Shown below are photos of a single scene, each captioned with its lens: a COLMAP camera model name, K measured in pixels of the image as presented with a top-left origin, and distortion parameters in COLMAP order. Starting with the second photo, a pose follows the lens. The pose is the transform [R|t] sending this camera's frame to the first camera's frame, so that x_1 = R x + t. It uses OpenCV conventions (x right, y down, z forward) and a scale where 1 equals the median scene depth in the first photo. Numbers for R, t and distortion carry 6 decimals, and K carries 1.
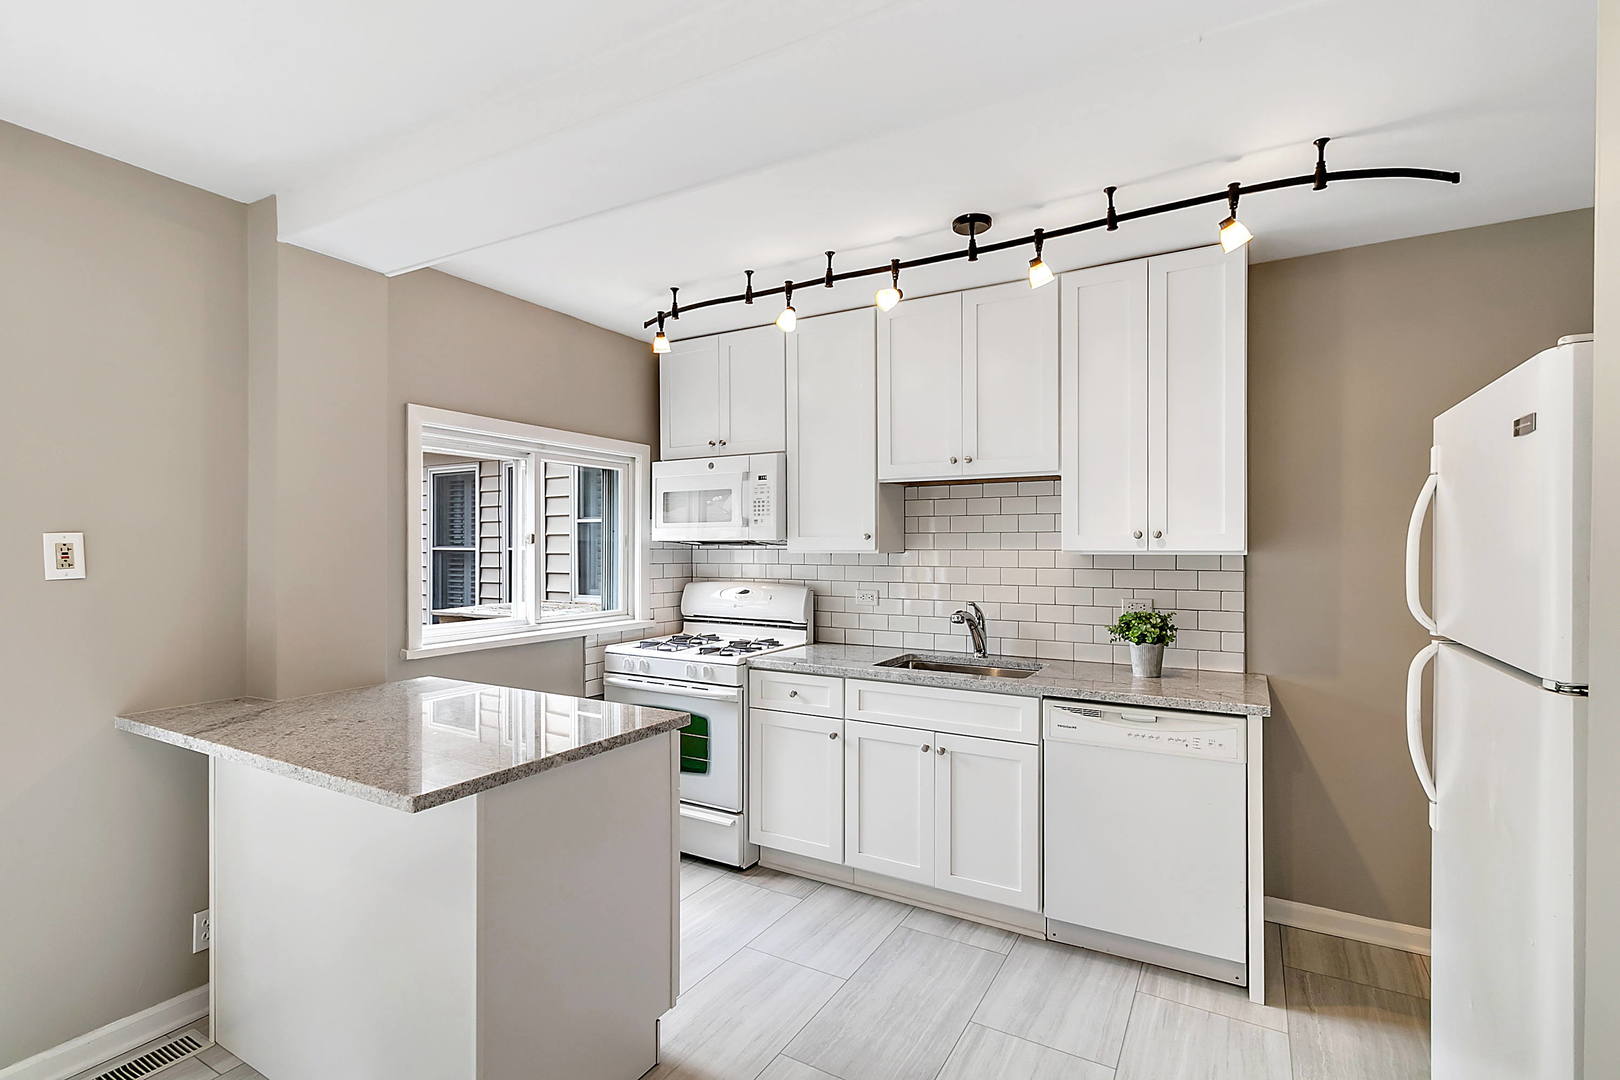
lens RADIAL K [[751.6, 0, 810.0], [0, 751.6, 545.5], [0, 0, 1]] dist [0.000734, 0.000154]
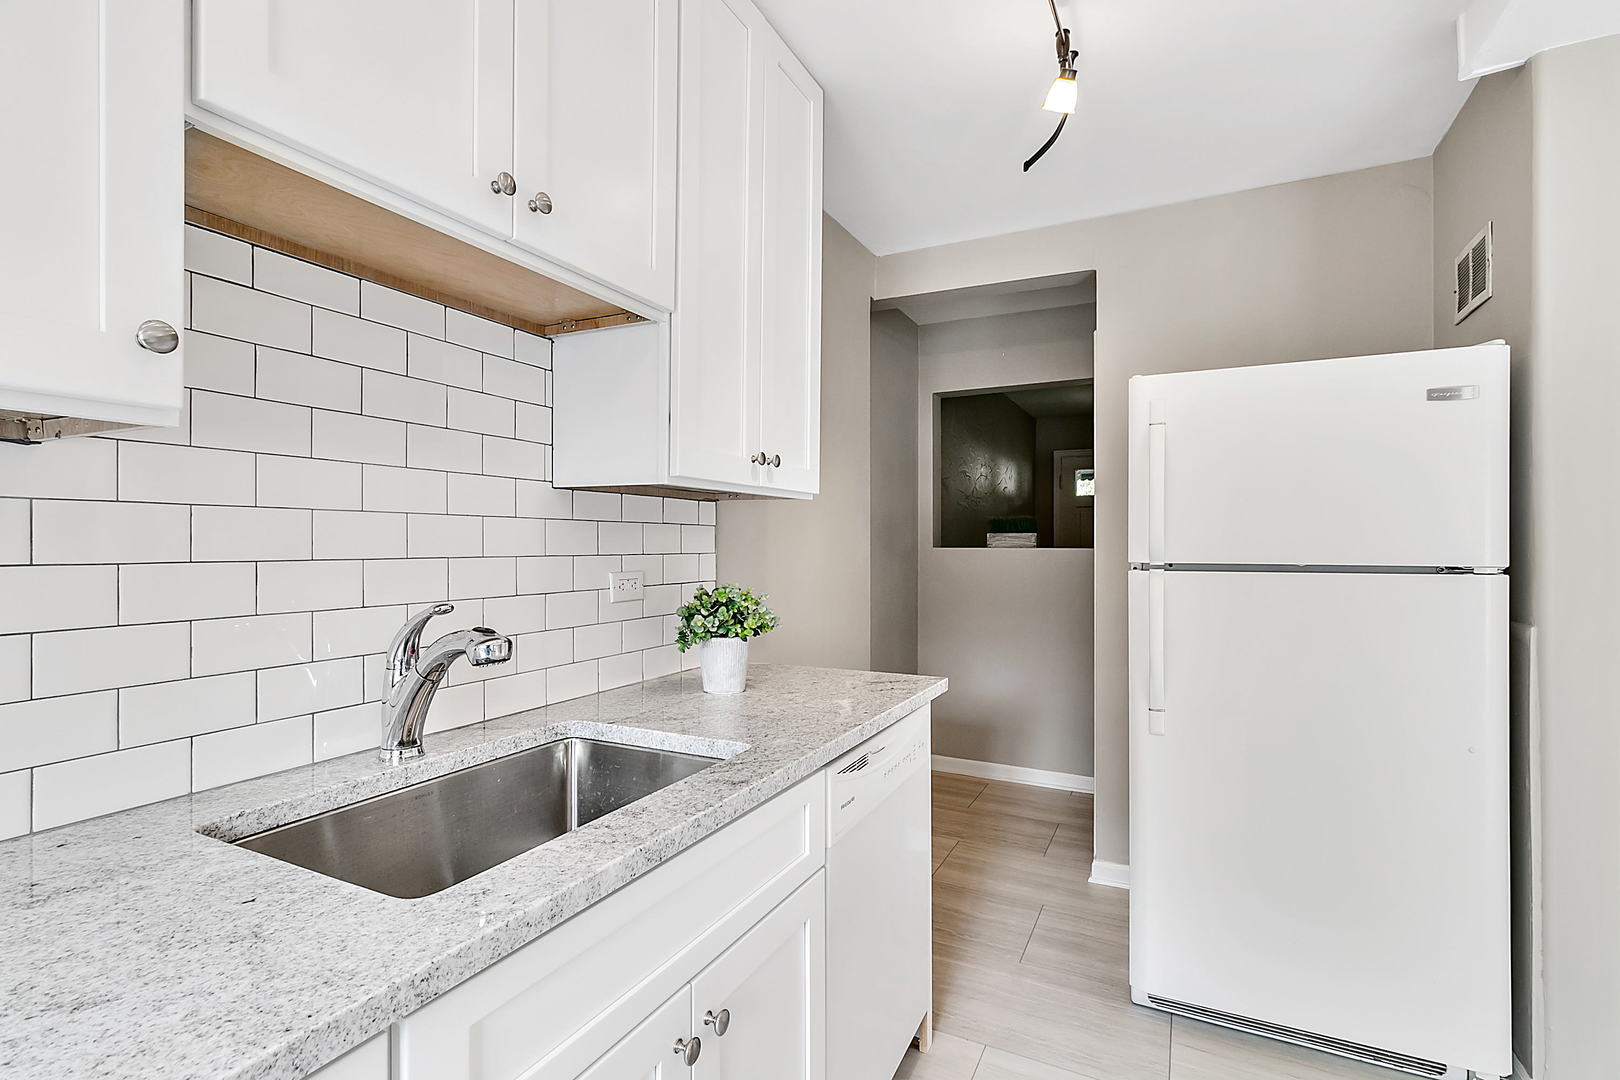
lens RADIAL K [[751.6, 0, 809.7], [0, 751.6, 541.9], [0, 0, 1]] dist [0.000734, 0.000154]
pose [[-0.054202, 0.004431, 0.998520, -0.144916], [-0.003017, 0.999985, -0.004601, 0.047398], [-0.998525, -0.003262, -0.054188, 0.850653]]
